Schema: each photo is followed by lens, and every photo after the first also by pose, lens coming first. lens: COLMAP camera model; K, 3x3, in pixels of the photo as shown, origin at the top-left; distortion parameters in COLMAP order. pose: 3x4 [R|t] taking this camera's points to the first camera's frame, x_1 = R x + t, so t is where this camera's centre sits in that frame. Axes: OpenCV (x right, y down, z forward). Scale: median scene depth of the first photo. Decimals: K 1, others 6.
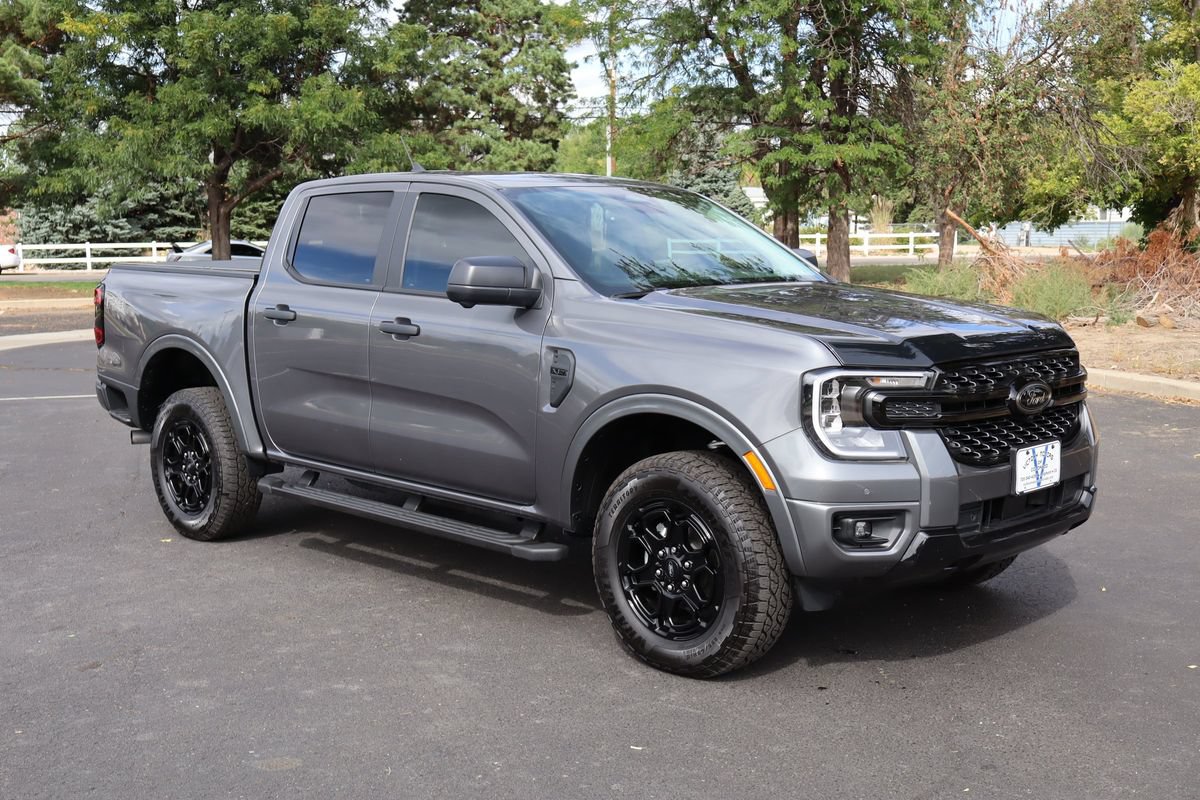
lens RADIAL K [[1399.2, 0, 600.0], [0, 1399.2, 400.0], [0, 0, 1]] dist [0.017760, 0.024643]
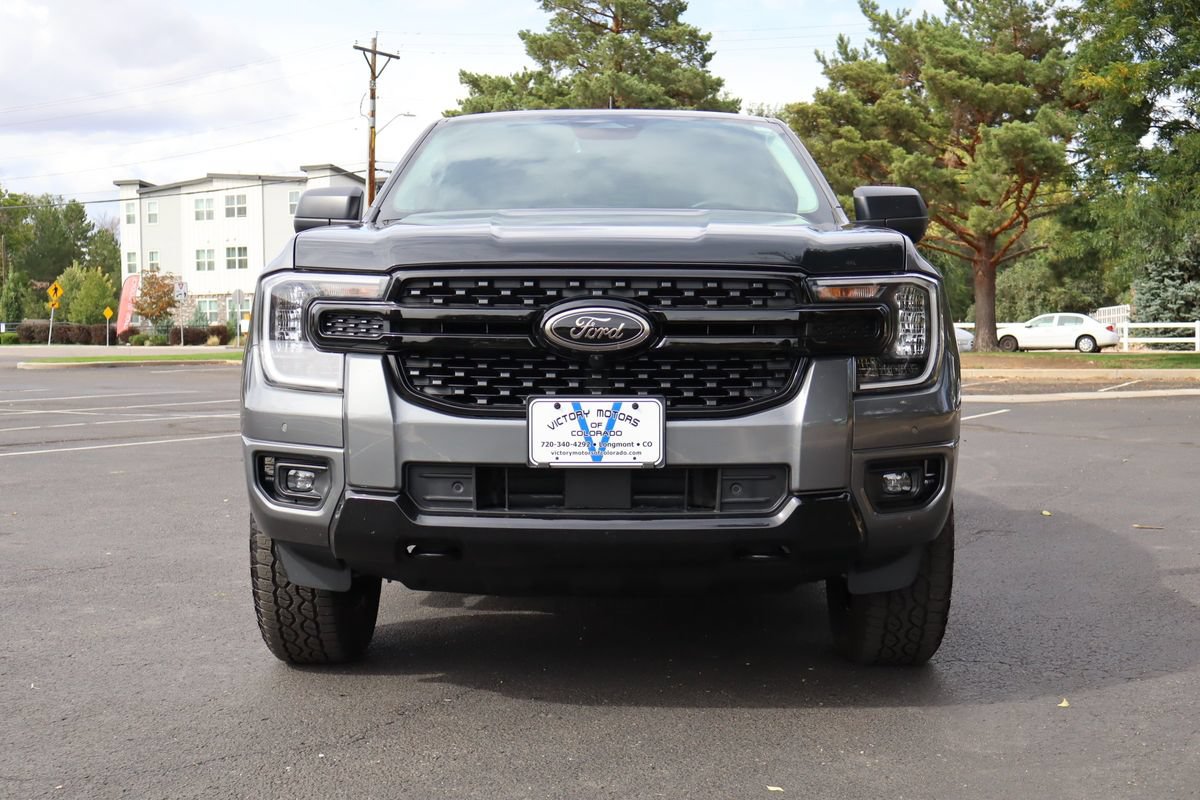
lens RADIAL K [[1500.5, 0, 600.0], [0, 1500.5, 400.0], [0, 0, 1]] dist [0.017700, 0.026576]
pose [[0.696877, 0.043786, -0.715852, 0.090620], [-0.092915, 0.995235, -0.029578, 0.005858], [0.711146, 0.087125, 0.697625, 0.054899]]
